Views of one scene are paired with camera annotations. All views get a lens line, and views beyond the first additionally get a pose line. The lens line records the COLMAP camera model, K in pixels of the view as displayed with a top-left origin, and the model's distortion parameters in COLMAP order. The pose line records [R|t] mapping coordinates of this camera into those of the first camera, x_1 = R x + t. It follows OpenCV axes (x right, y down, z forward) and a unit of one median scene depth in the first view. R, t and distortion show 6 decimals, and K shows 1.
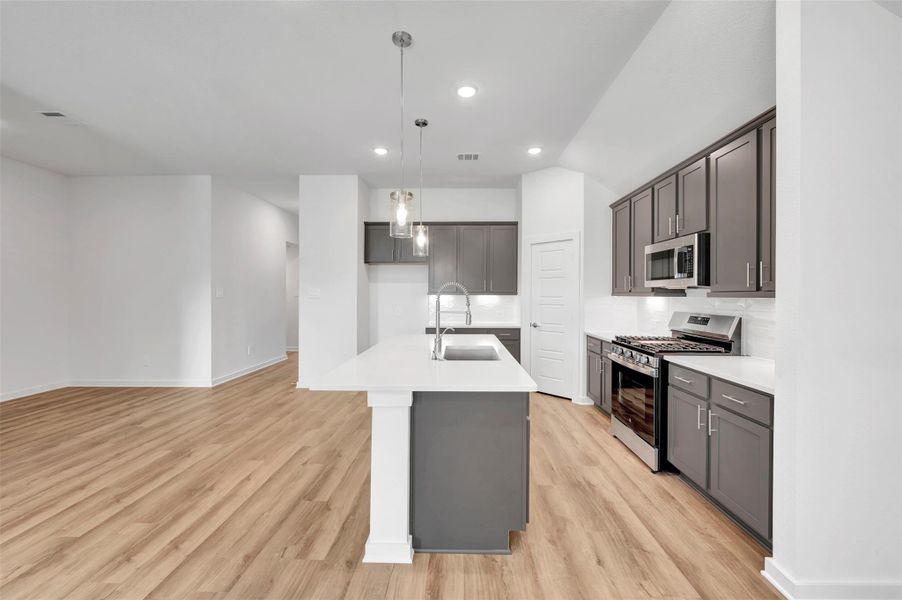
lens RADIAL K [[354.7, 0, 450.4], [0, 354.7, 295.9], [0, 0, 1]] dist [0.000268, 0.000065]
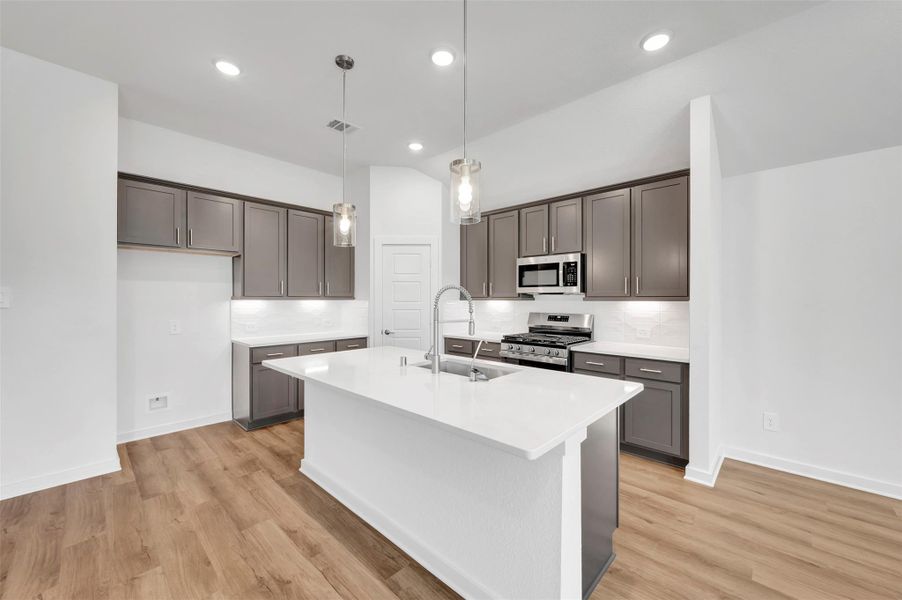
lens RADIAL K [[353.8, 0, 451.0], [0, 353.8, 300.0], [0, 0, 1]] dist [-0.000611, -0.000092]
pose [[0.668978, -0.005190, 0.743264, -0.615776], [0.004903, 0.999985, 0.002570, -0.005291], [-0.743266, 0.001925, 0.668993, 0.465162]]
